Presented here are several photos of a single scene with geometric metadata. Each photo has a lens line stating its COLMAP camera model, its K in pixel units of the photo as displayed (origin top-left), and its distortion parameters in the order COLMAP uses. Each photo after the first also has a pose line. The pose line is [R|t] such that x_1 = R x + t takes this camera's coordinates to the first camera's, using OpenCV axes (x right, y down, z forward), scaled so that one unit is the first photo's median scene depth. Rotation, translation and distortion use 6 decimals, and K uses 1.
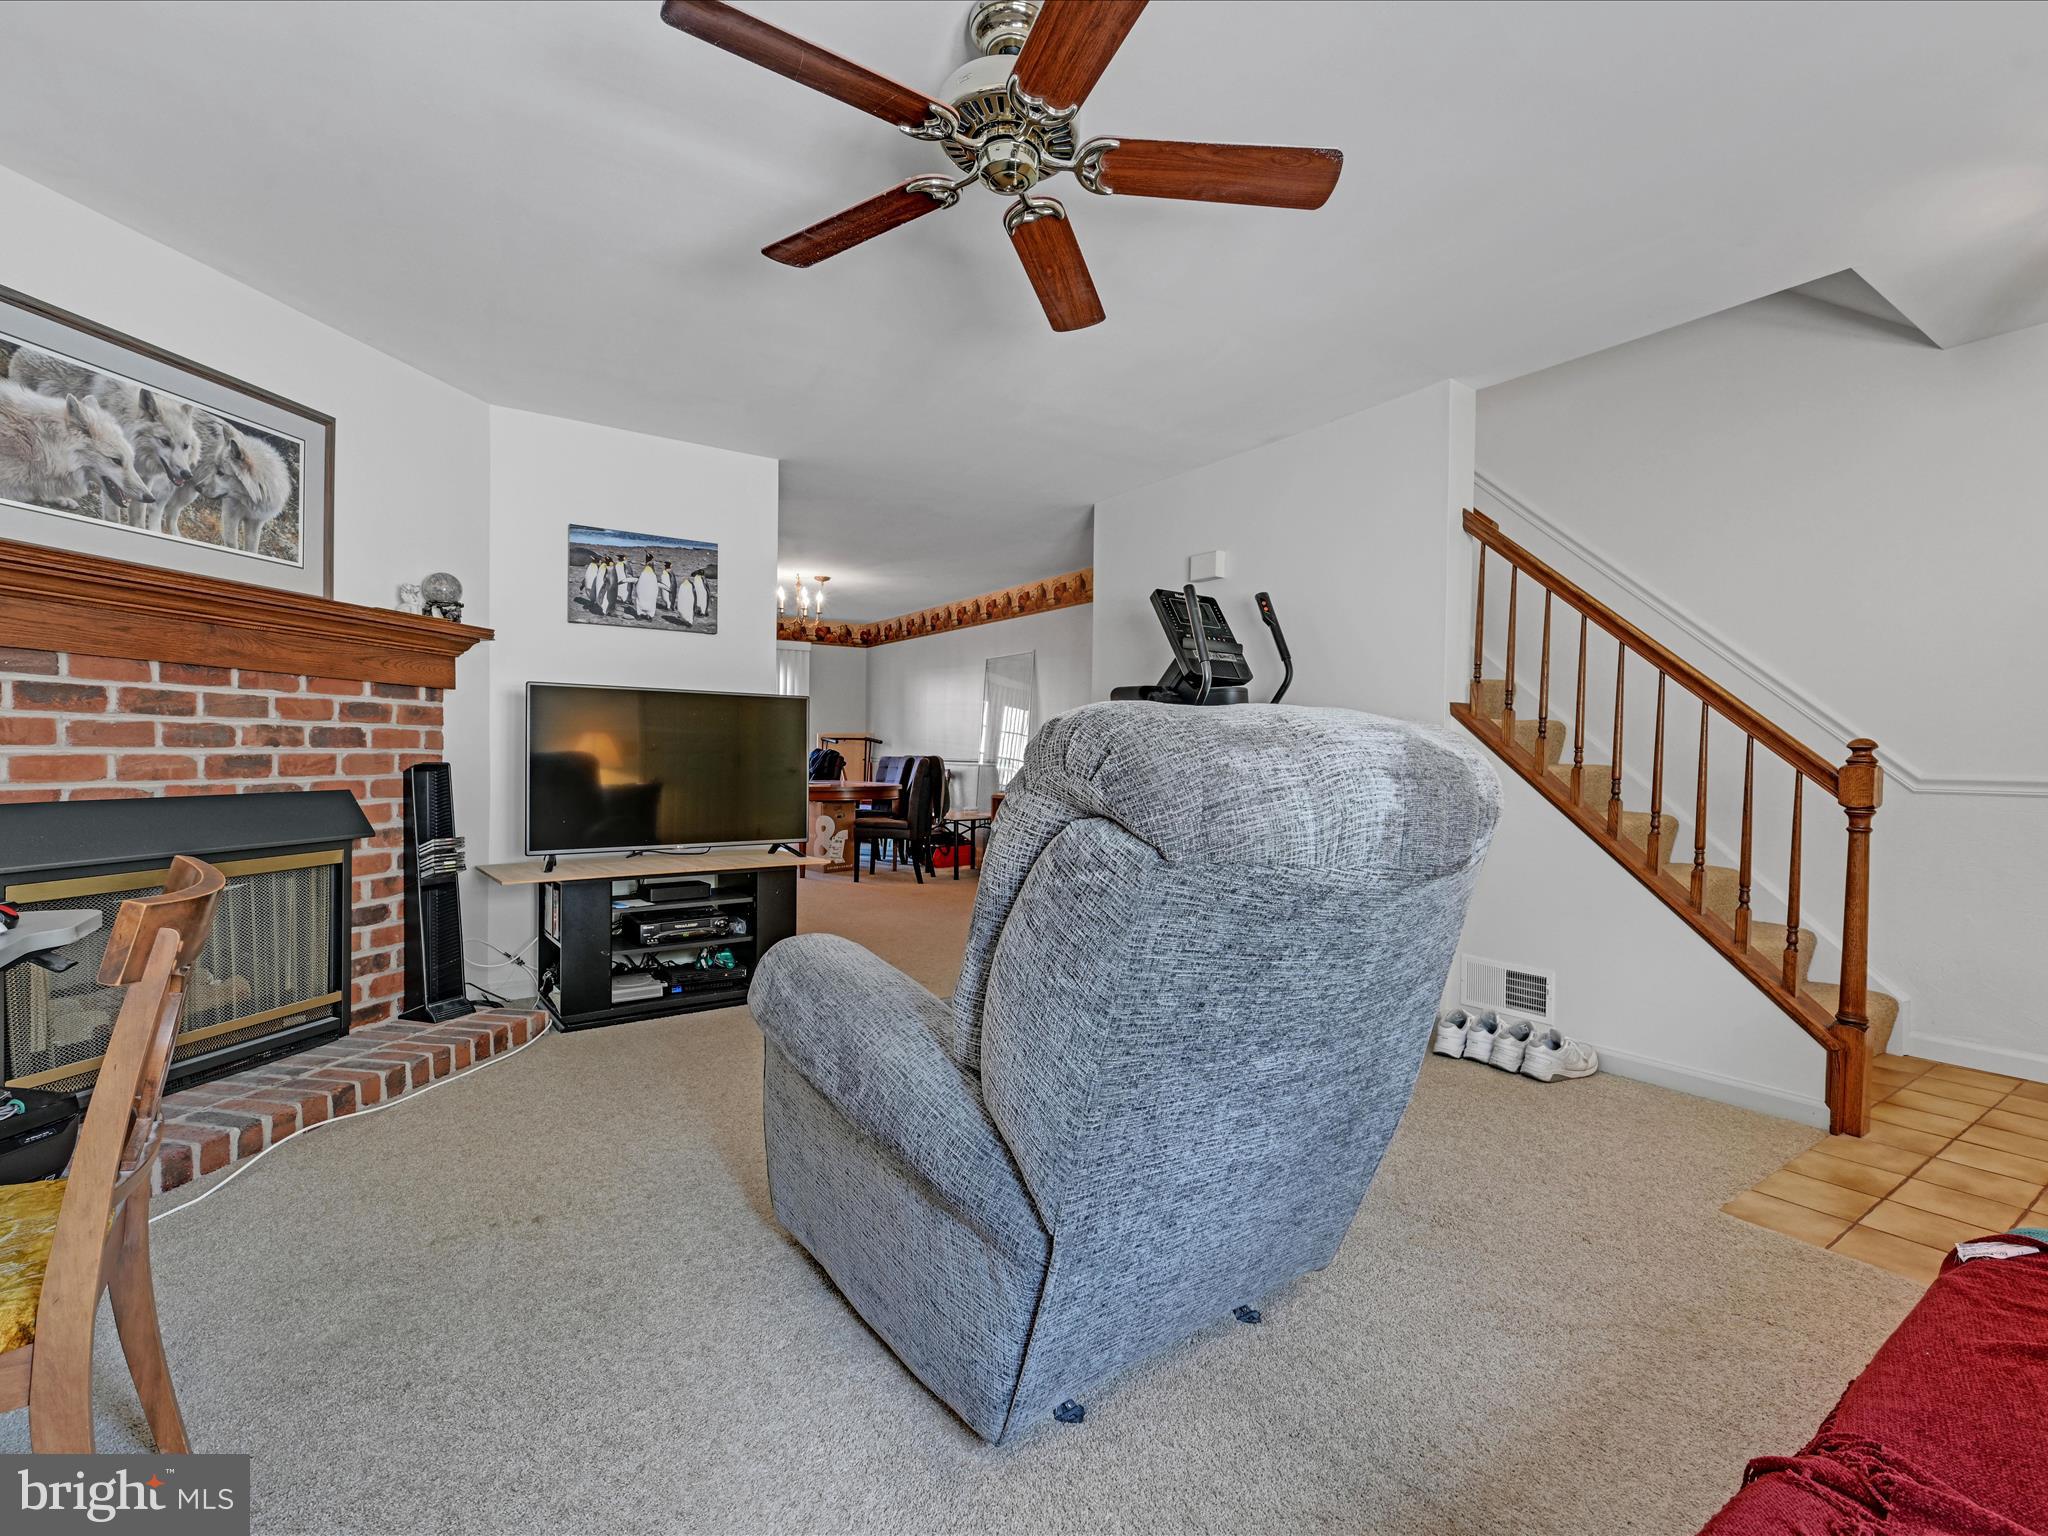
lens RADIAL K [[912.8, 0, 1023.4], [0, 912.8, 772.0], [0, 0, 1]] dist [0.002198, -0.000579]
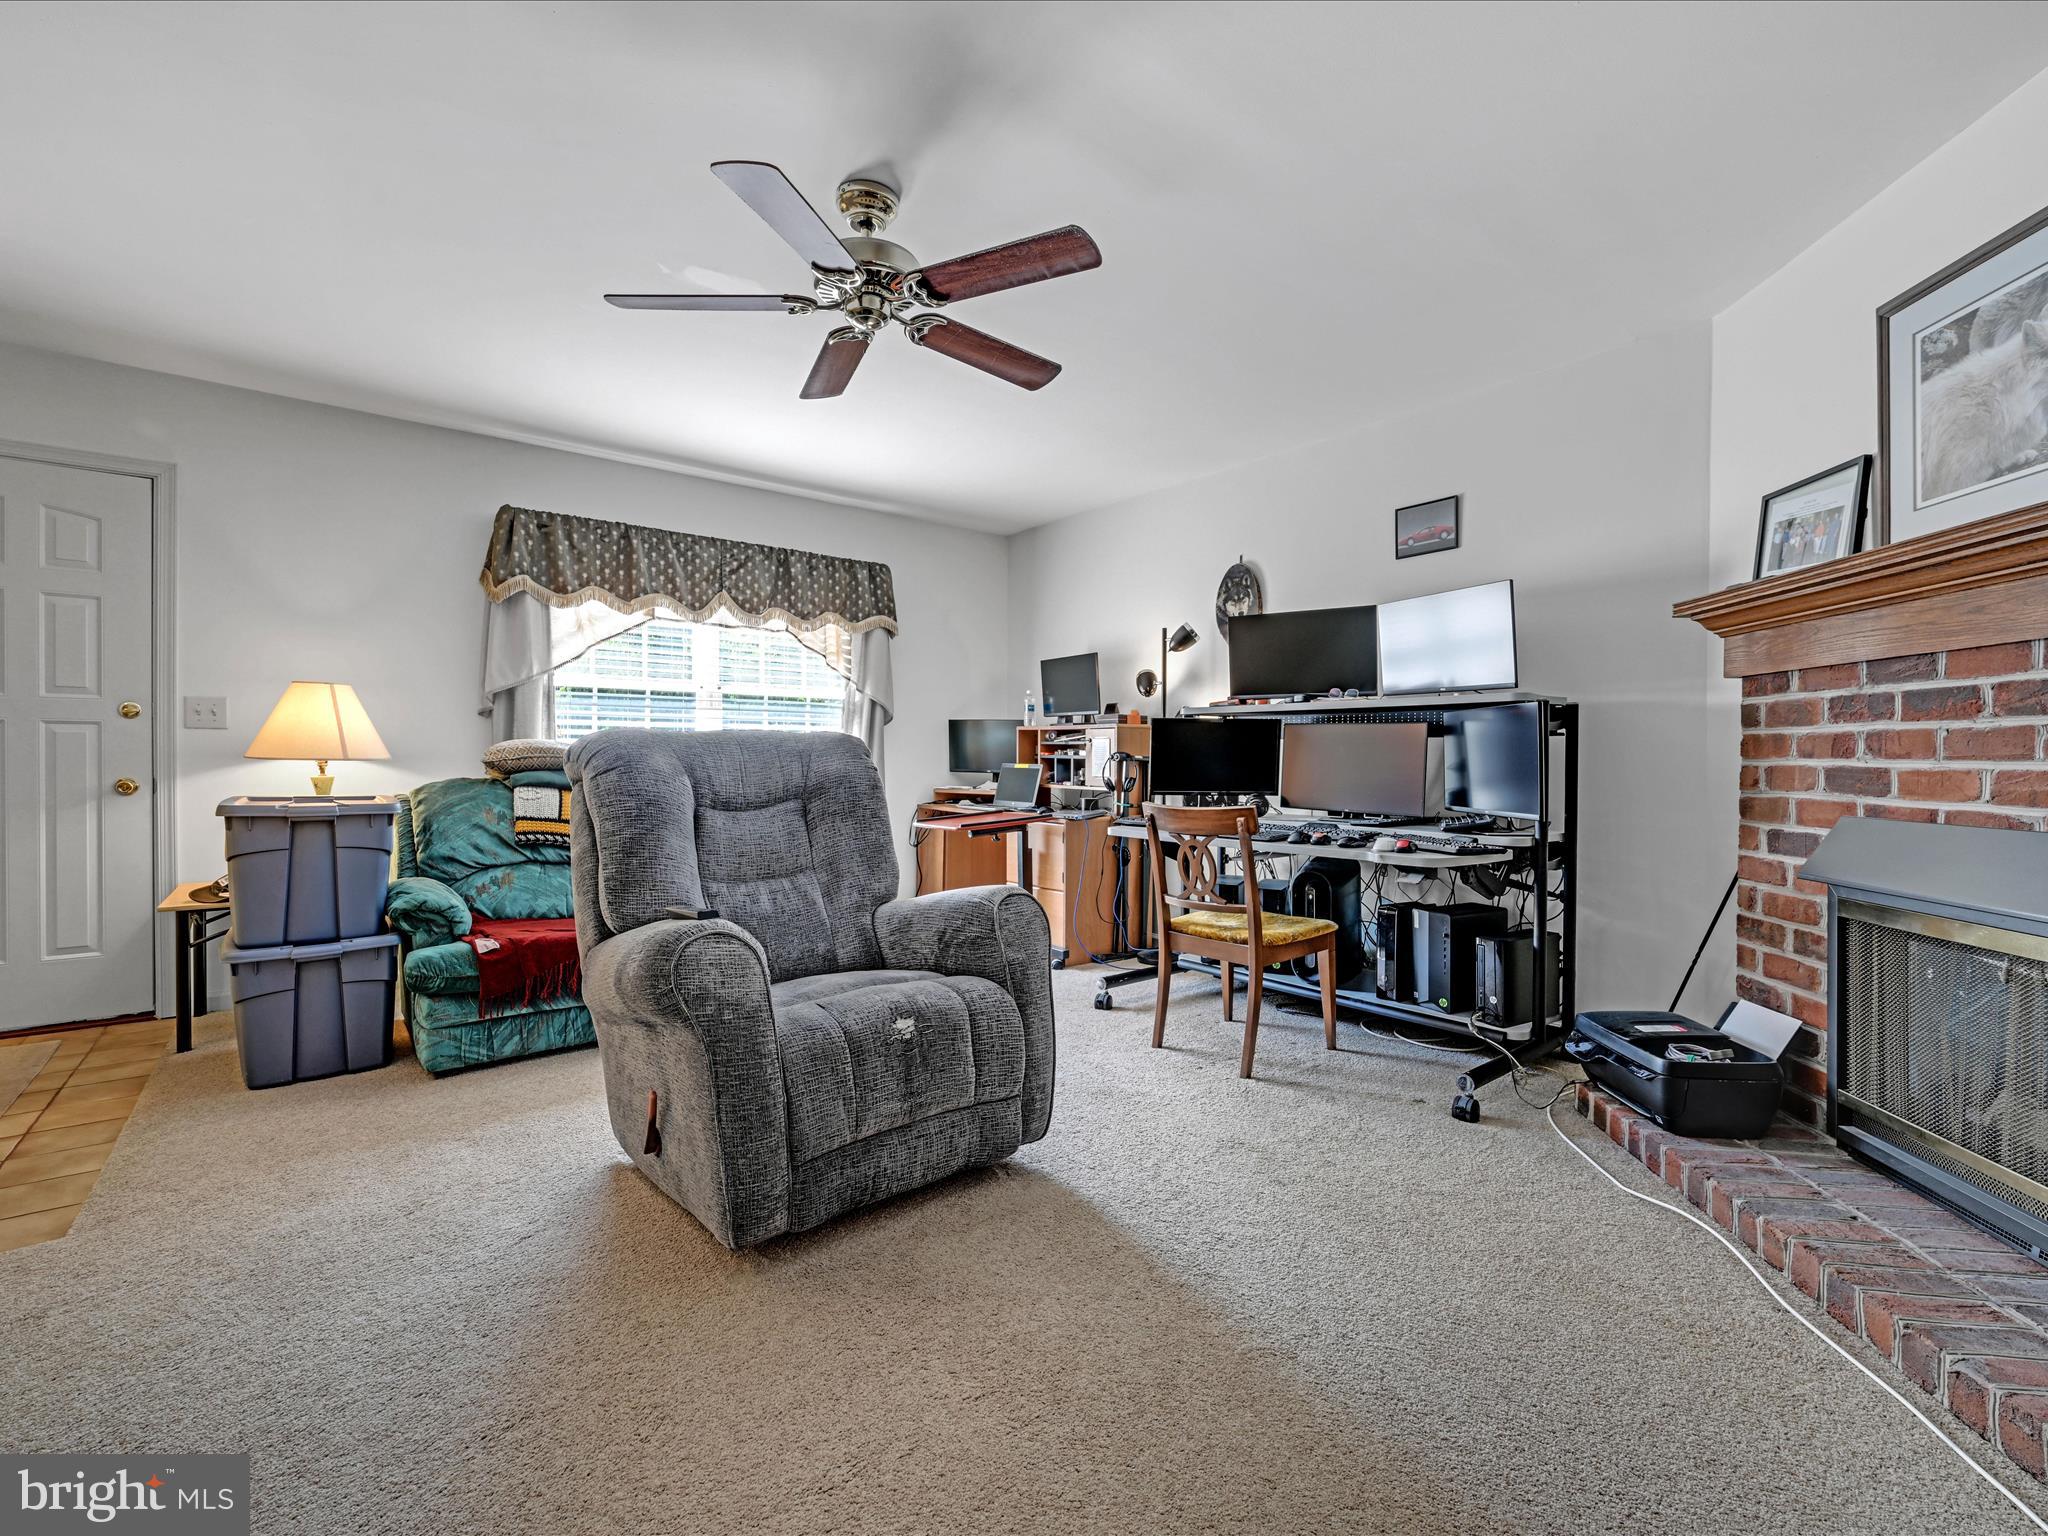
lens RADIAL K [[912.8, 0, 1024.6], [0, 912.8, 763.5], [0, 0, 1]] dist [0.002198, -0.000579]
pose [[-0.995860, -0.001709, -0.090887, -0.094964], [-0.004019, 0.999673, 0.025243, -0.041809], [0.090814, 0.025504, -0.995541, 1.714321]]
